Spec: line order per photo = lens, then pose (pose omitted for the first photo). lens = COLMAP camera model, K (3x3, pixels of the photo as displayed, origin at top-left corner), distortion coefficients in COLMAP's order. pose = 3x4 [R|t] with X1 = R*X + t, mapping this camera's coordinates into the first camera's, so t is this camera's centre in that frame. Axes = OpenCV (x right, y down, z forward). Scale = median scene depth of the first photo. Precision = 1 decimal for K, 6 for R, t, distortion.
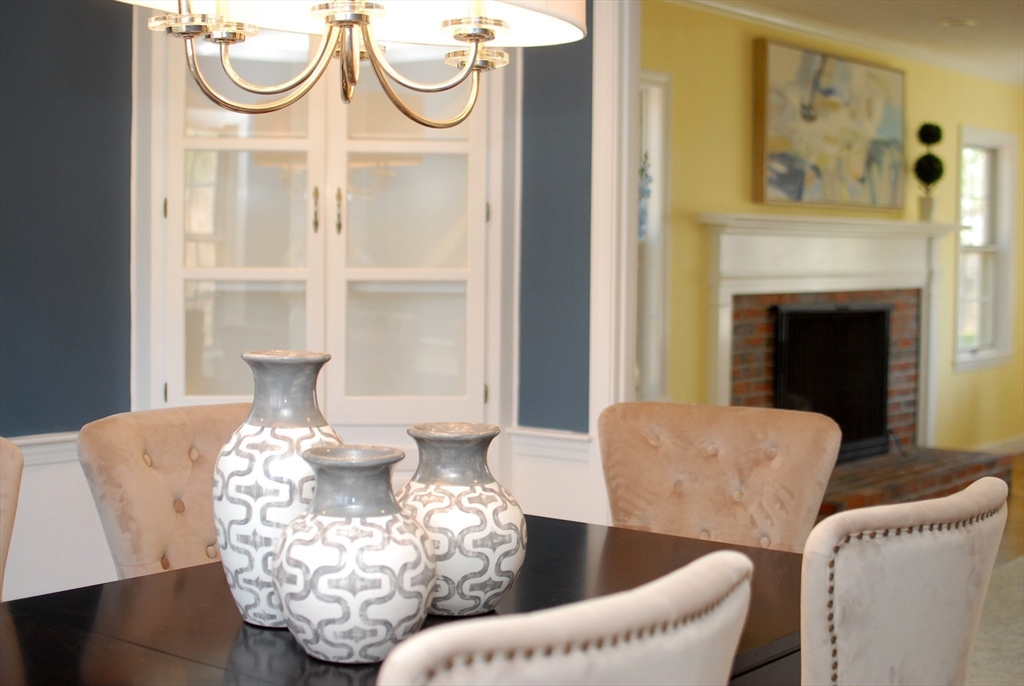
lens RADIAL K [[1590.9, 0, 512.0], [0, 1590.9, 343.0], [0, 0, 1]] dist [-0.142952, -0.038072]
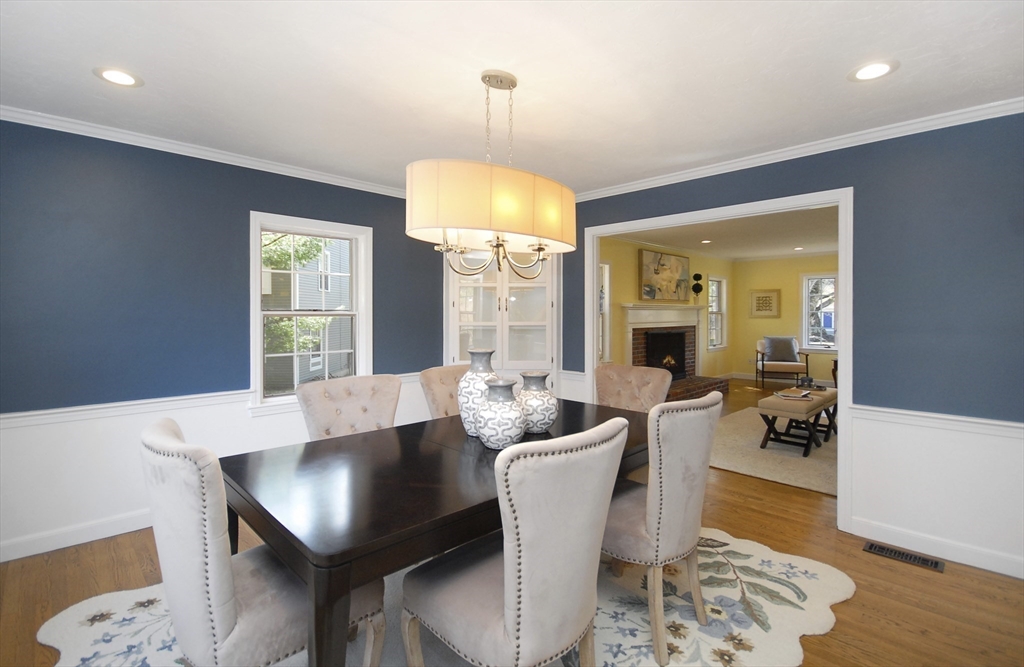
lens RADIAL K [[458.8, 0, 506.3], [0, 458.8, 317.2], [0, 0, 1]] dist [-0.000111, 0.000026]
pose [[0.989569, -0.008766, -0.143790, 0.041080], [0.001202, 0.998615, -0.052608, -0.009877], [0.144052, 0.051886, 0.988209, 0.081862]]
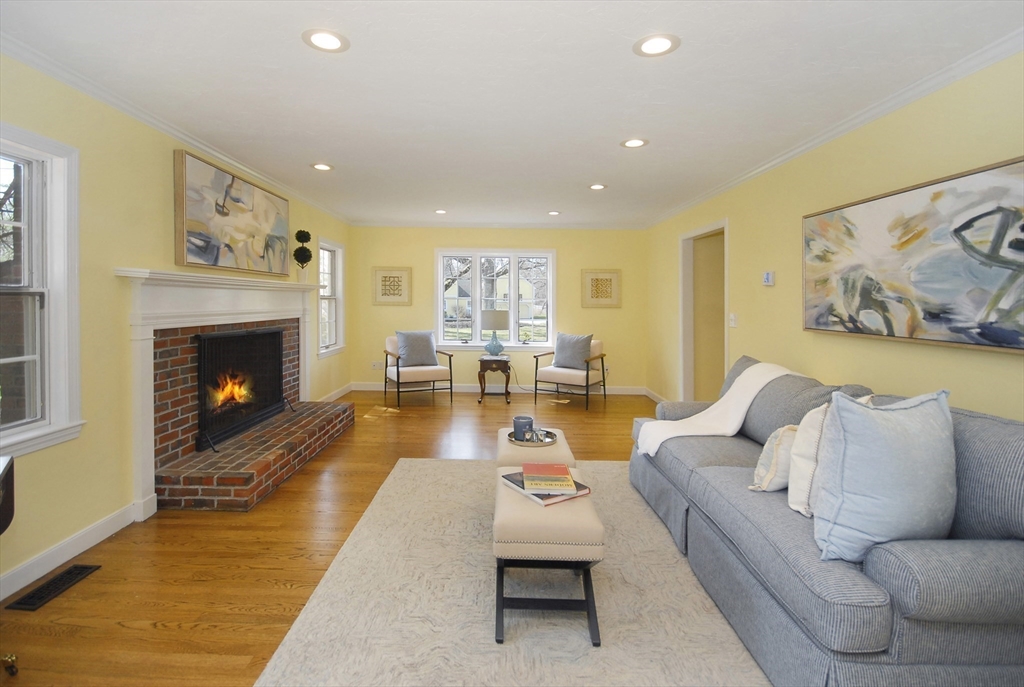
lens RADIAL K [[477.6, 0, 512.5], [0, 477.6, 315.6], [0, 0, 1]] dist [0.000341, -0.000286]
pose [[0.774689, -0.019030, 0.632056, 0.245614], [0.034639, 0.999323, -0.012369, -0.056750], [-0.631392, 0.031476, 0.774824, 1.016309]]
